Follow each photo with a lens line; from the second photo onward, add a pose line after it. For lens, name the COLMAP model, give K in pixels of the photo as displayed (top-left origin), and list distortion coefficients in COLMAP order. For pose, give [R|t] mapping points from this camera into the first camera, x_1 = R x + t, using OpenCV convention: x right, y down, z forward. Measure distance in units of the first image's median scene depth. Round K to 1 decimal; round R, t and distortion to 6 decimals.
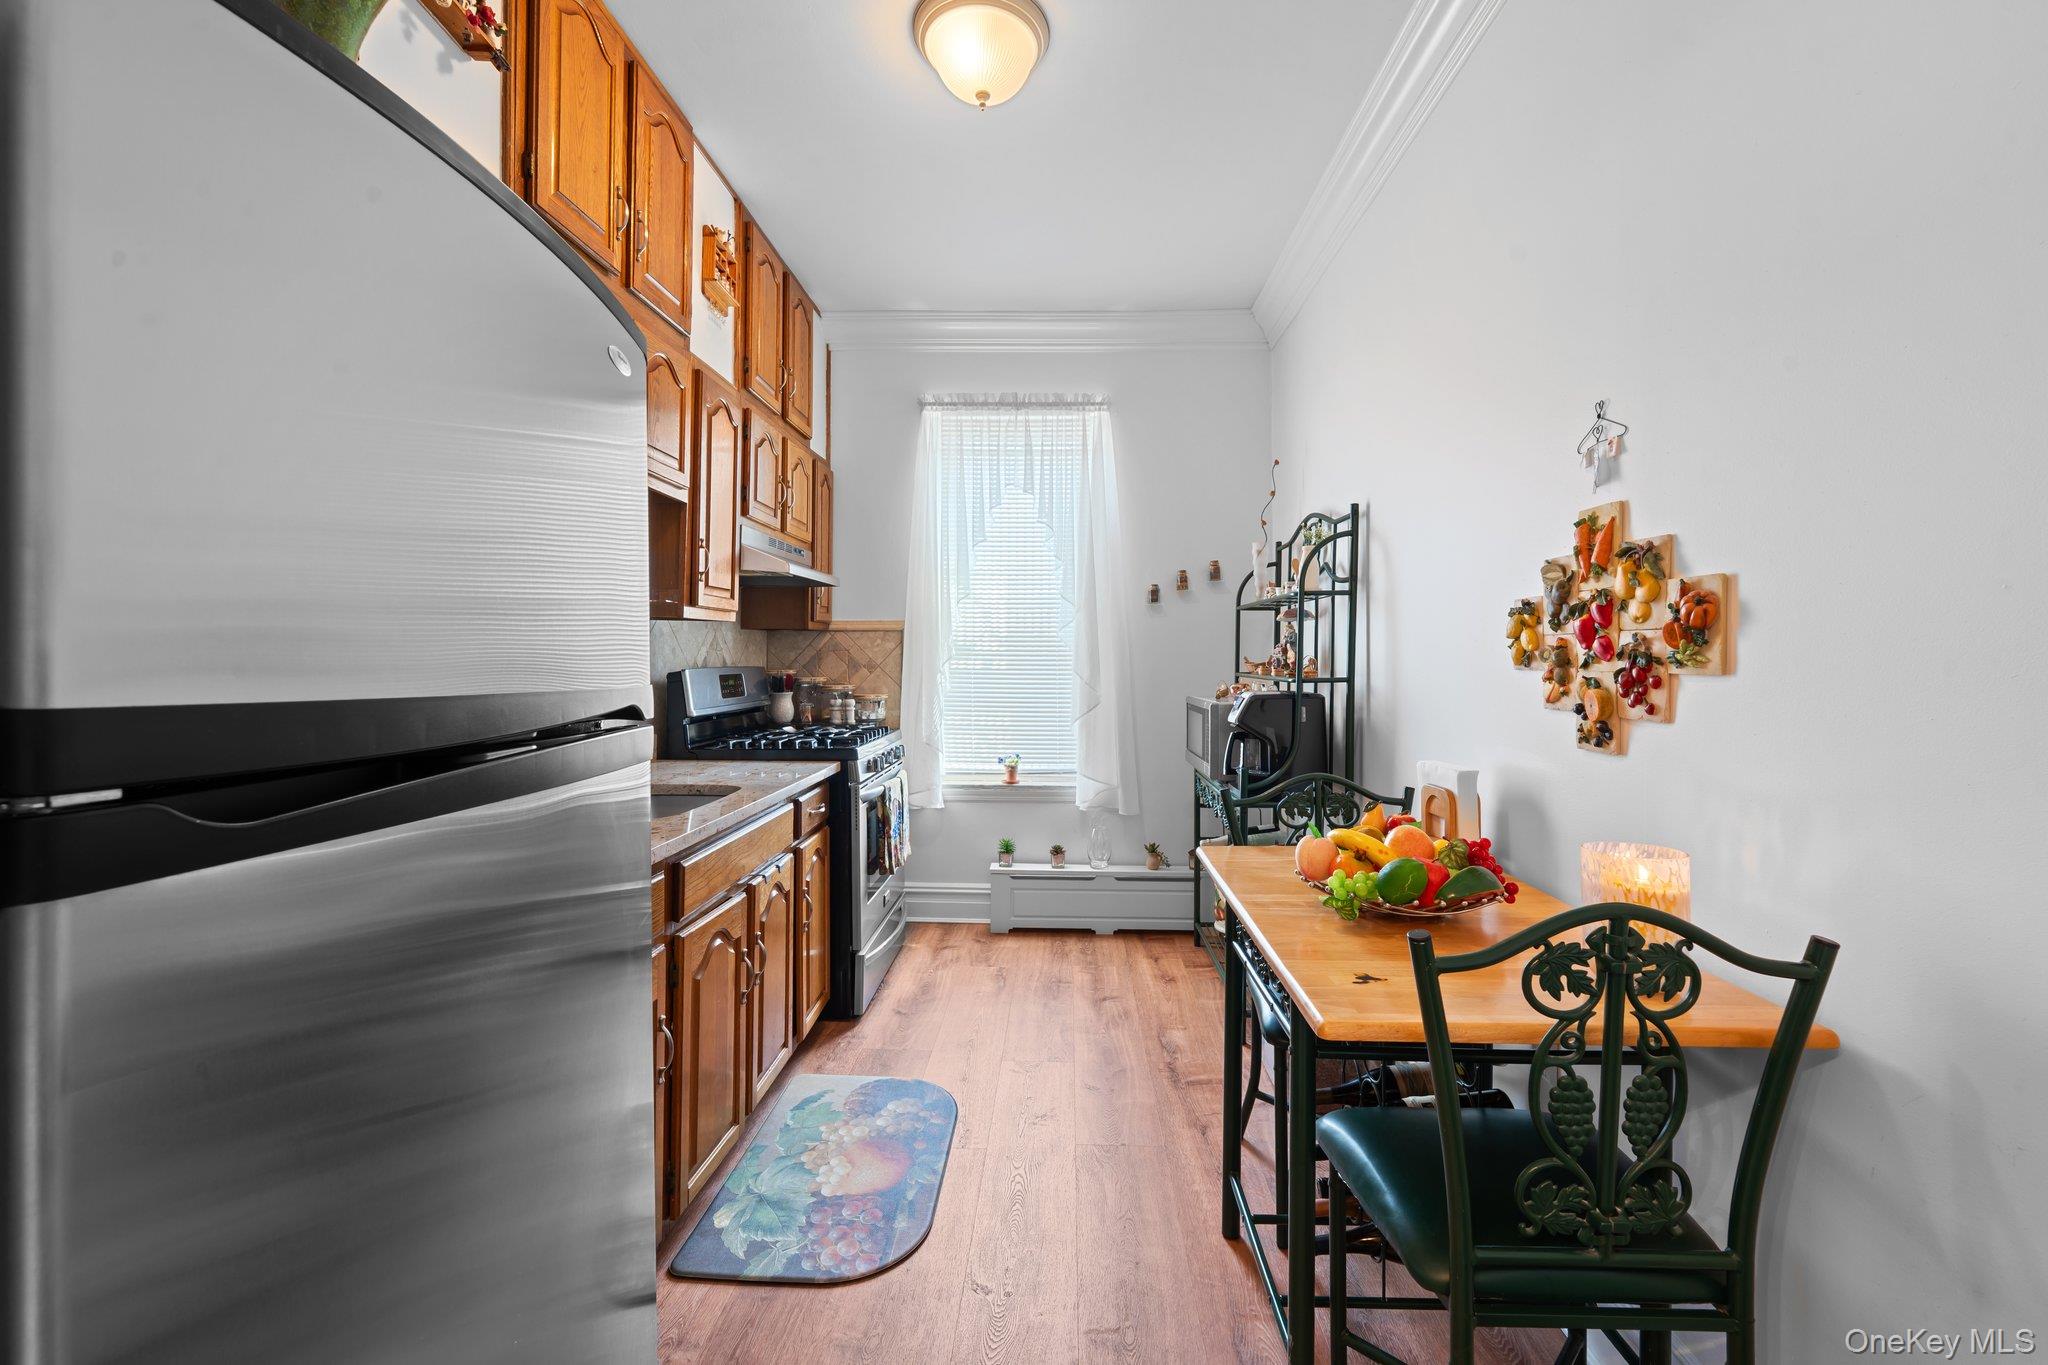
lens RADIAL K [[838.9, 0, 1035.9], [0, 838.9, 666.8], [0, 0, 1]] dist [0.002501, -0.000078]
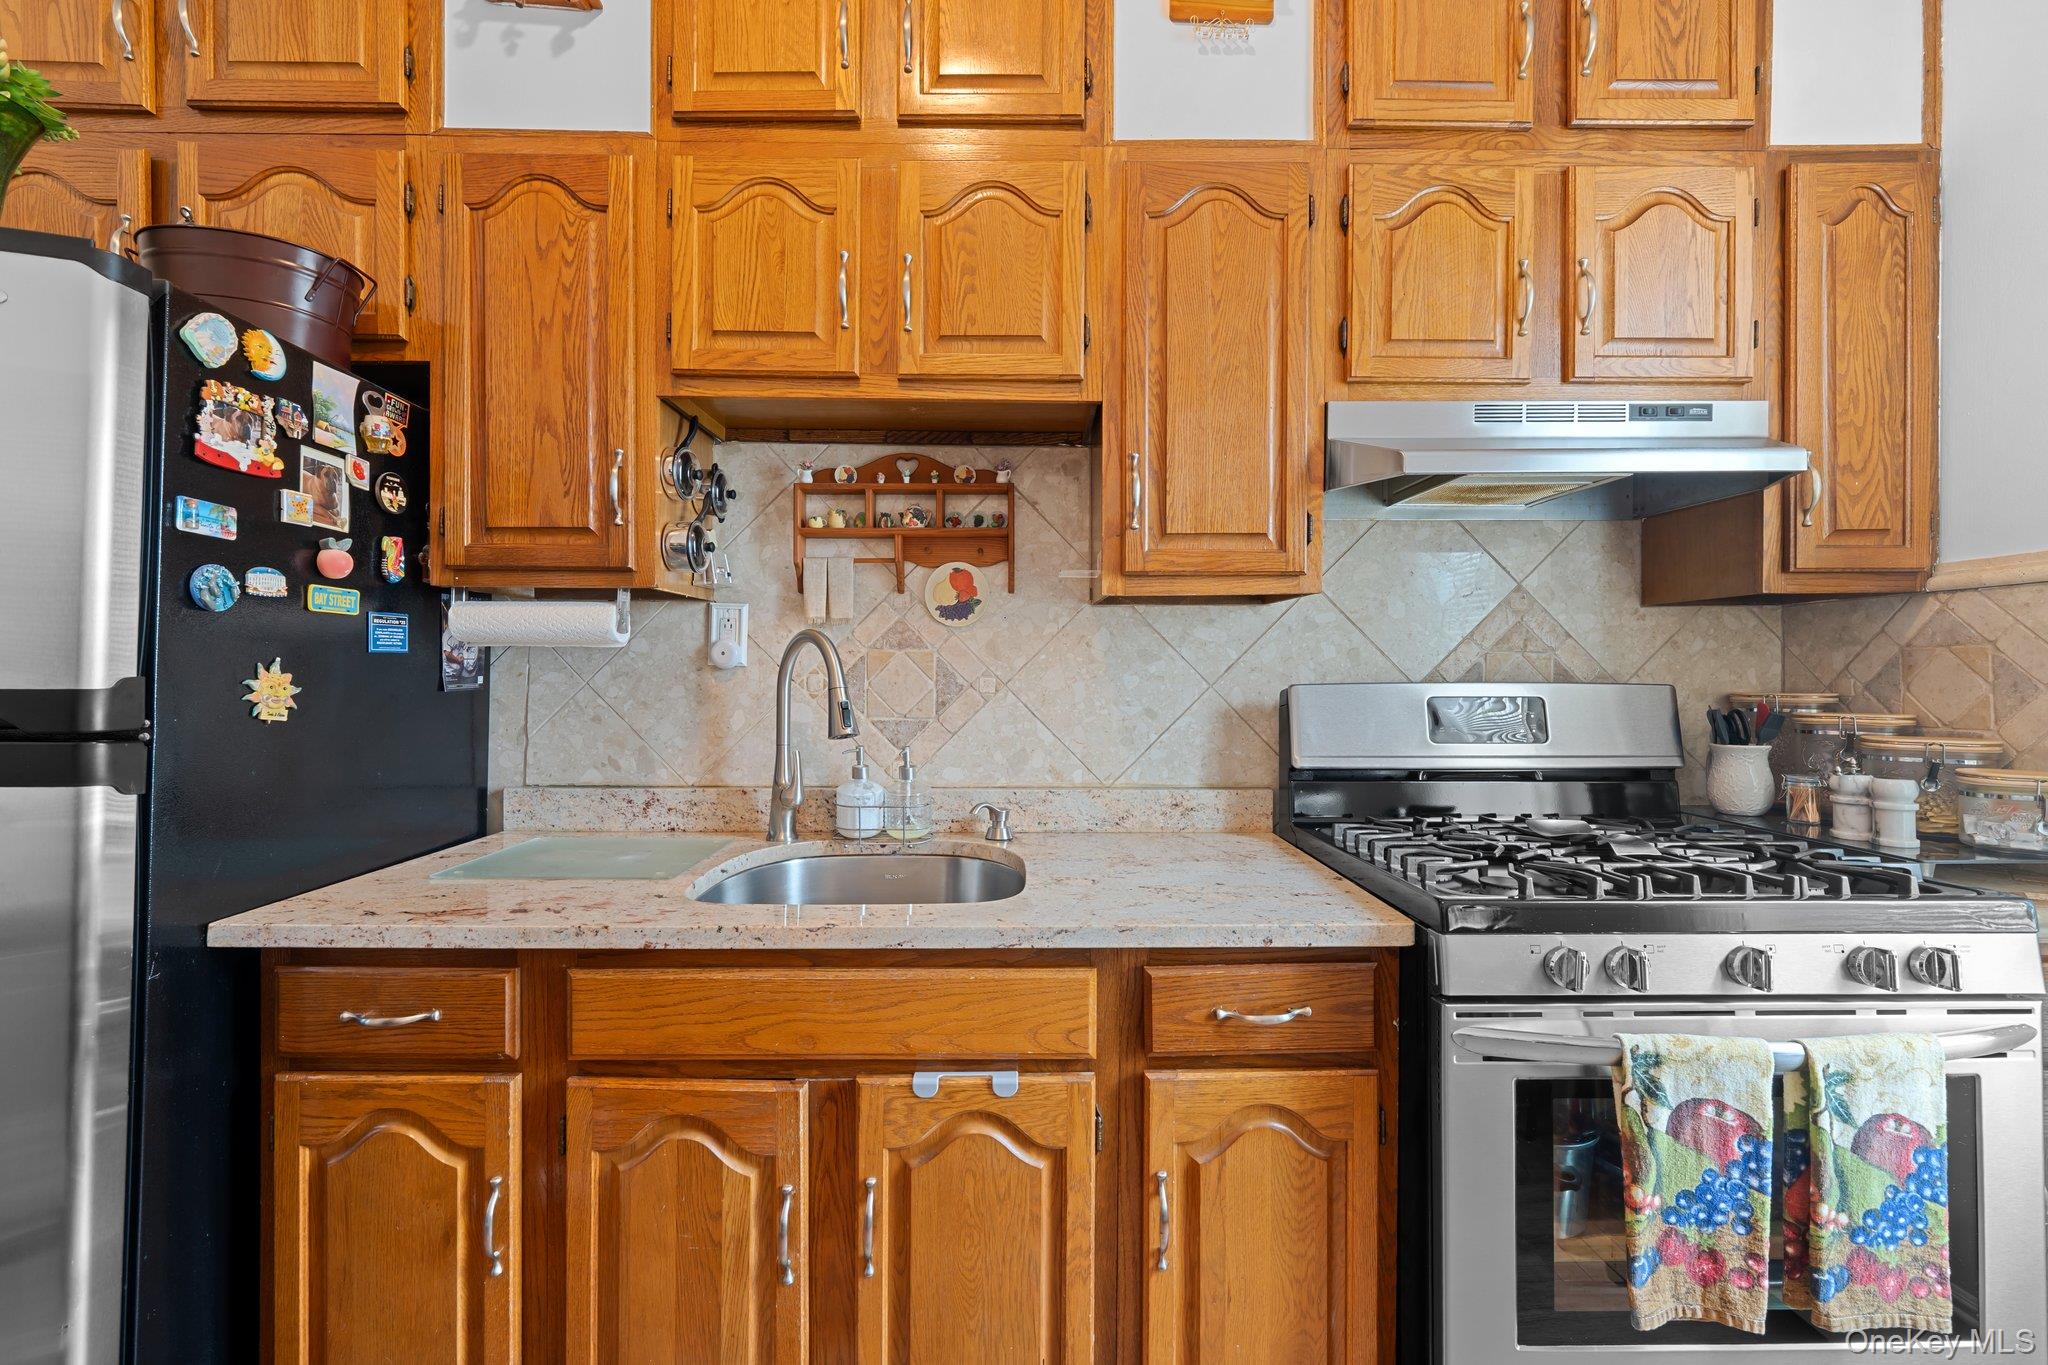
lens RADIAL K [[838.9, 0, 1039.3], [0, 838.9, 674.1], [0, 0, 1]] dist [0.002501, -0.000078]
pose [[0.053749, -0.003854, -0.998547, 0.135971], [-0.009014, 0.999950, -0.004345, -0.001421], [0.998514, 0.009235, 0.053711, 0.737038]]
